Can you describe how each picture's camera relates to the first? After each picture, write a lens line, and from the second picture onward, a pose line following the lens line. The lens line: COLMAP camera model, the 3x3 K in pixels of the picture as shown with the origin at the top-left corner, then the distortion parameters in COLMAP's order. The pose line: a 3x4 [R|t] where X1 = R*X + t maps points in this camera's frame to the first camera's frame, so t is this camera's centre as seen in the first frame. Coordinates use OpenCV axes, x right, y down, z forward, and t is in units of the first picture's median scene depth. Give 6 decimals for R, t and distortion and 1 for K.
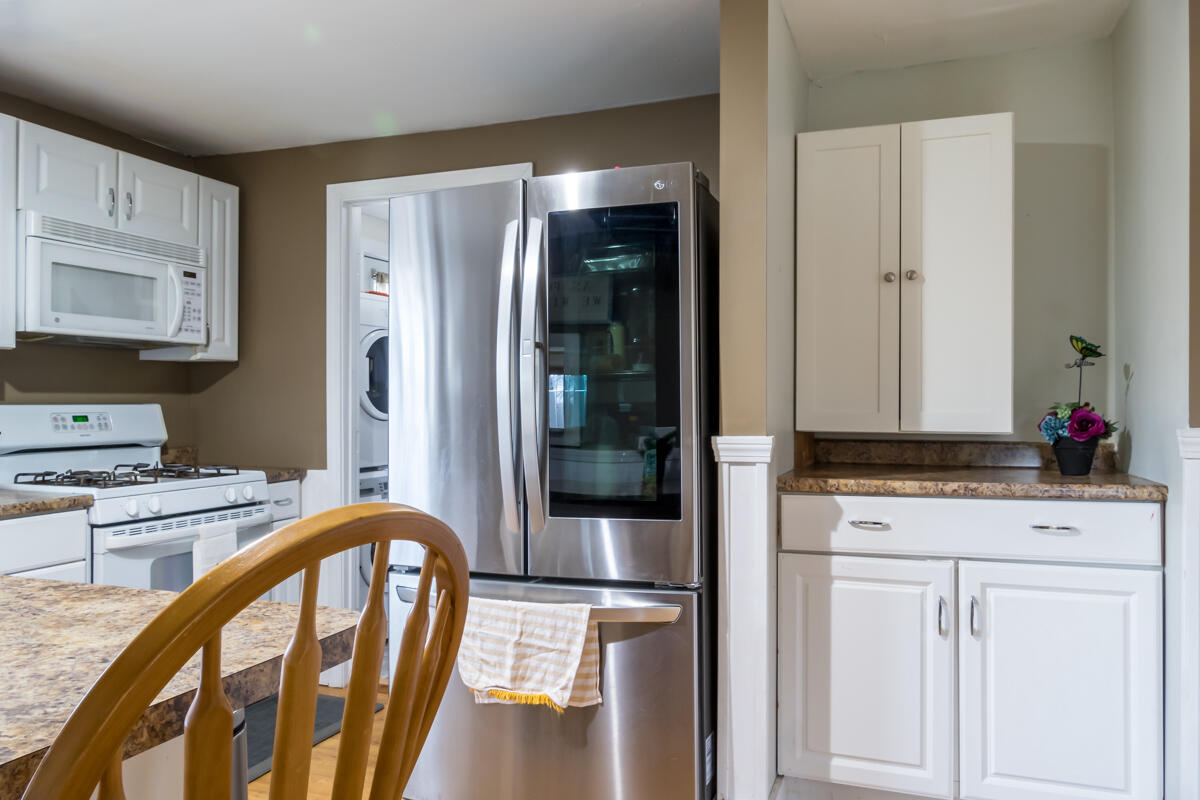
lens RADIAL K [[862.5, 0, 600.0], [0, 862.5, 400.0], [0, 0, 1]] dist [-0.019810, -0.003069]
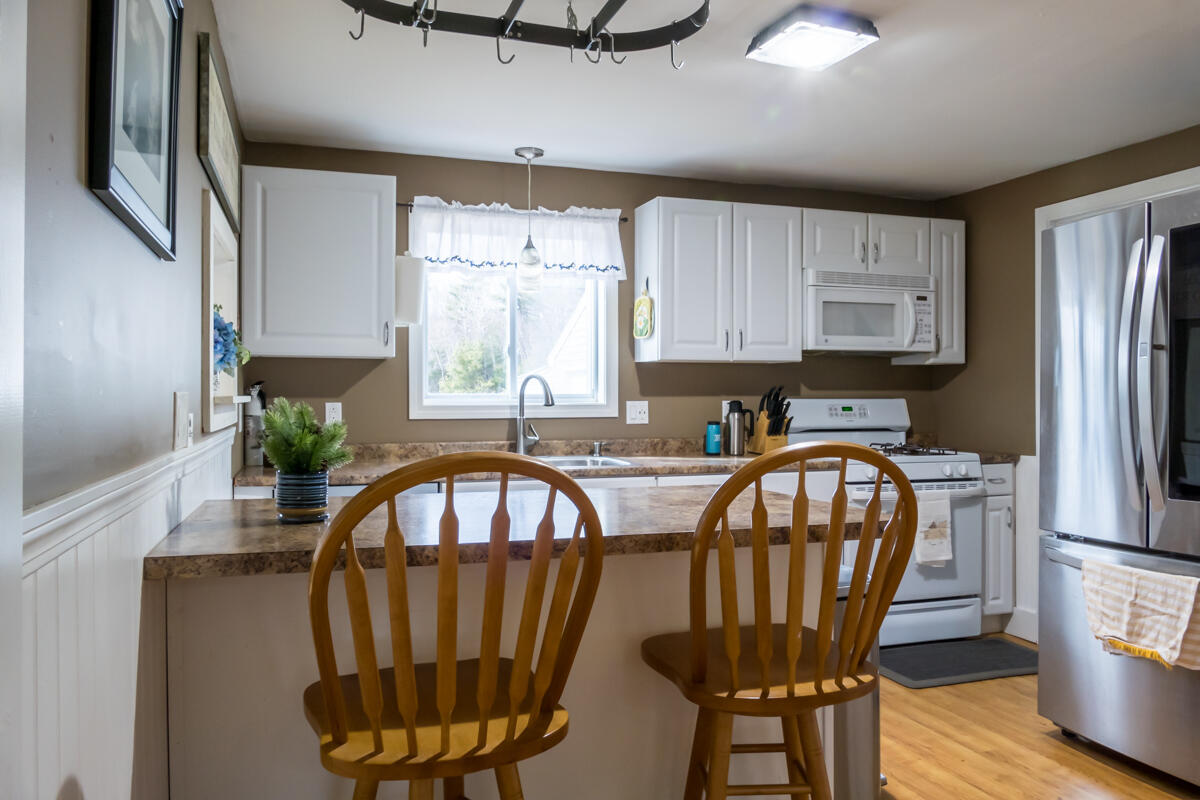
lens RADIAL K [[862.5, 0, 600.0], [0, 862.5, 400.0], [0, 0, 1]] dist [-0.019810, -0.003069]
pose [[0.625664, 0.003262, -0.780086, 0.238967], [0.001259, 0.999986, 0.005192, -0.000578], [0.780092, -0.004231, 0.625651, -0.195312]]
